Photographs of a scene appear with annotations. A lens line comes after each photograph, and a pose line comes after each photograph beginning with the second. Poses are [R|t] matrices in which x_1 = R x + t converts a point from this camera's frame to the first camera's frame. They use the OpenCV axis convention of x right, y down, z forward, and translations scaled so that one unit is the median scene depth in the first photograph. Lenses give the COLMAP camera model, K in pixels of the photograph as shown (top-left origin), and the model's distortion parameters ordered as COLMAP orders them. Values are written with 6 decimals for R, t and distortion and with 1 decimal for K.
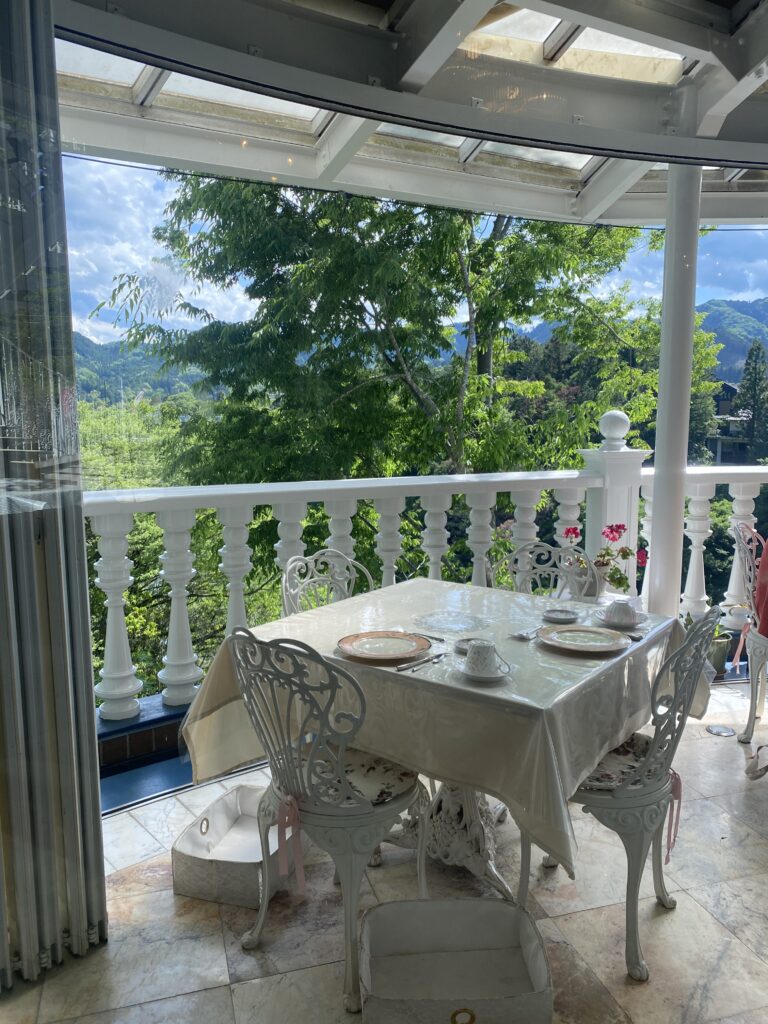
lens RADIAL K [[778.8, 0, 382.3], [0, 778.8, 511.9], [0, 0, 1]] dist [0.005092, 0.000499]
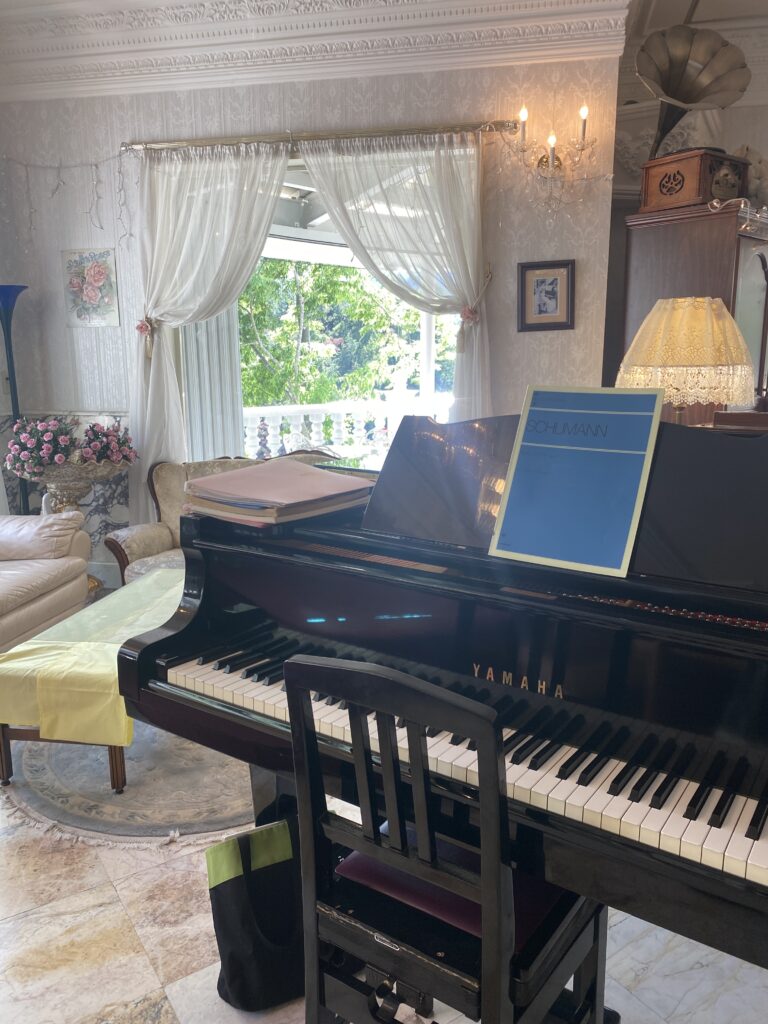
lens RADIAL K [[778.8, 0, 384.9], [0, 778.8, 512.4], [0, 0, 1]] dist [0.005092, 0.000499]
pose [[0.954475, -0.052510, 0.293632, -0.153847], [0.033613, 0.997048, 0.069037, 0.040612], [-0.296391, -0.056024, 0.953422, -0.411205]]
